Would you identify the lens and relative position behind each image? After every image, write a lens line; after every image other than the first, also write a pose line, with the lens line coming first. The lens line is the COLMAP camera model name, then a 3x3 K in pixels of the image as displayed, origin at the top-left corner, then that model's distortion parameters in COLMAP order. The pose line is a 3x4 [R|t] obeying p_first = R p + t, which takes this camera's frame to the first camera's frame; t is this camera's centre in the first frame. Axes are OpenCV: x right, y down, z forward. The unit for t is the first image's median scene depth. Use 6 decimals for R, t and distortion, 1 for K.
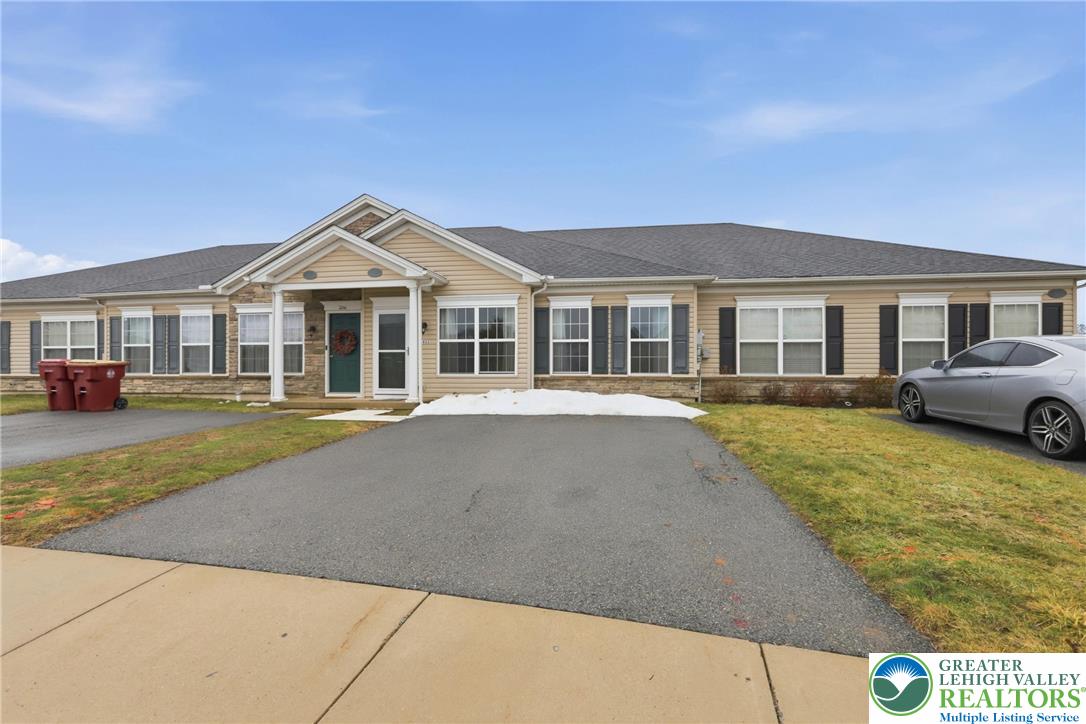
lens RADIAL K [[491.8, 0, 544.4], [0, 491.8, 360.4], [0, 0, 1]] dist [0.000998, 0.001890]
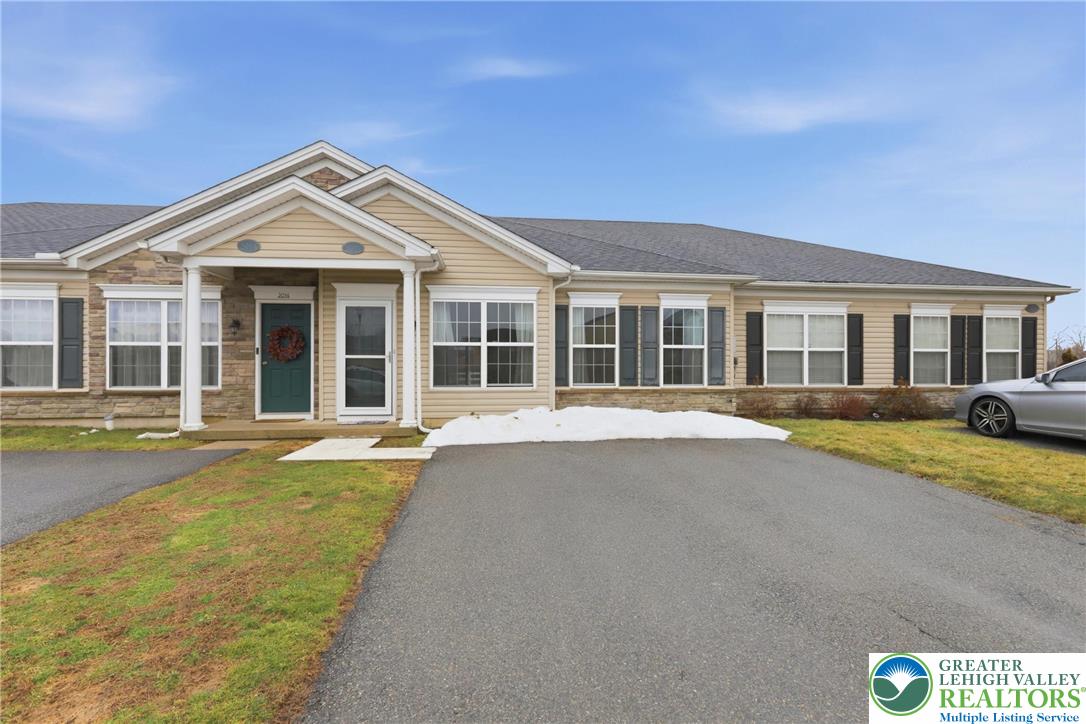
lens RADIAL K [[491.8, 0, 539.5], [0, 491.8, 367.5], [0, 0, 1]] dist [0.000998, 0.001890]
pose [[0.966075, 0.002446, 0.258249, -0.253864], [-0.004067, 0.999975, 0.005740, -0.008255], [-0.258229, -0.006595, 0.966061, 0.222174]]
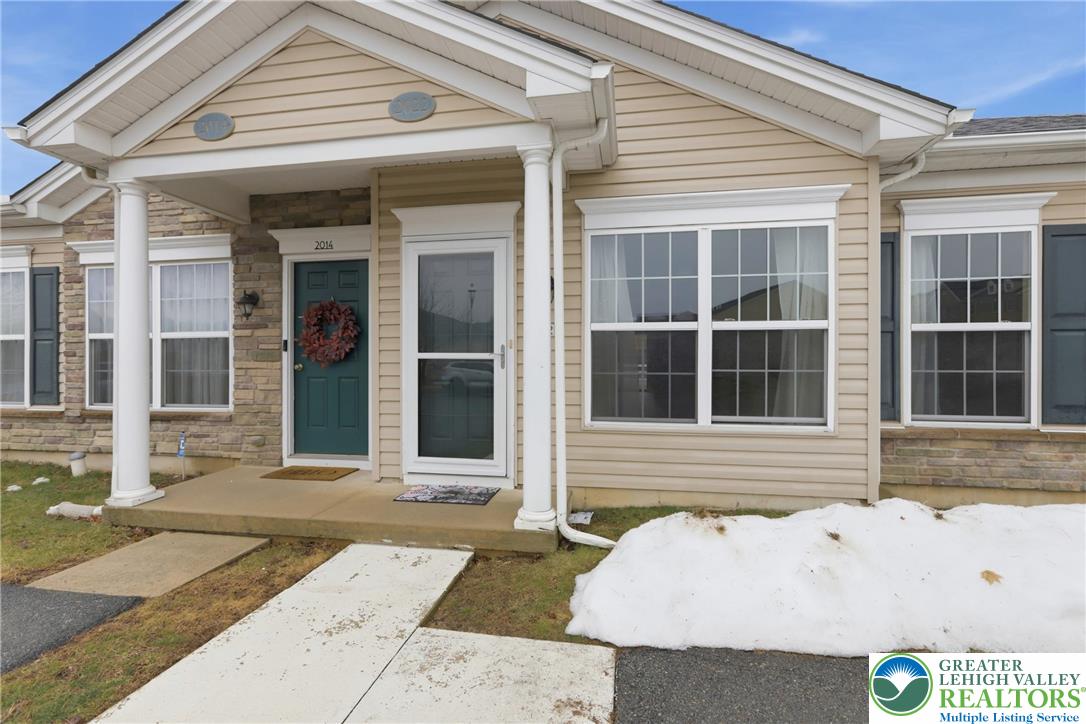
lens RADIAL K [[491.8, 0, 545.1], [0, 491.8, 359.7], [0, 0, 1]] dist [0.000998, 0.001890]
pose [[0.999892, 0.000331, -0.014666, -0.243888], [-0.000162, 0.999934, 0.011515, -0.020871], [0.014669, -0.011511, 0.999826, 0.654697]]
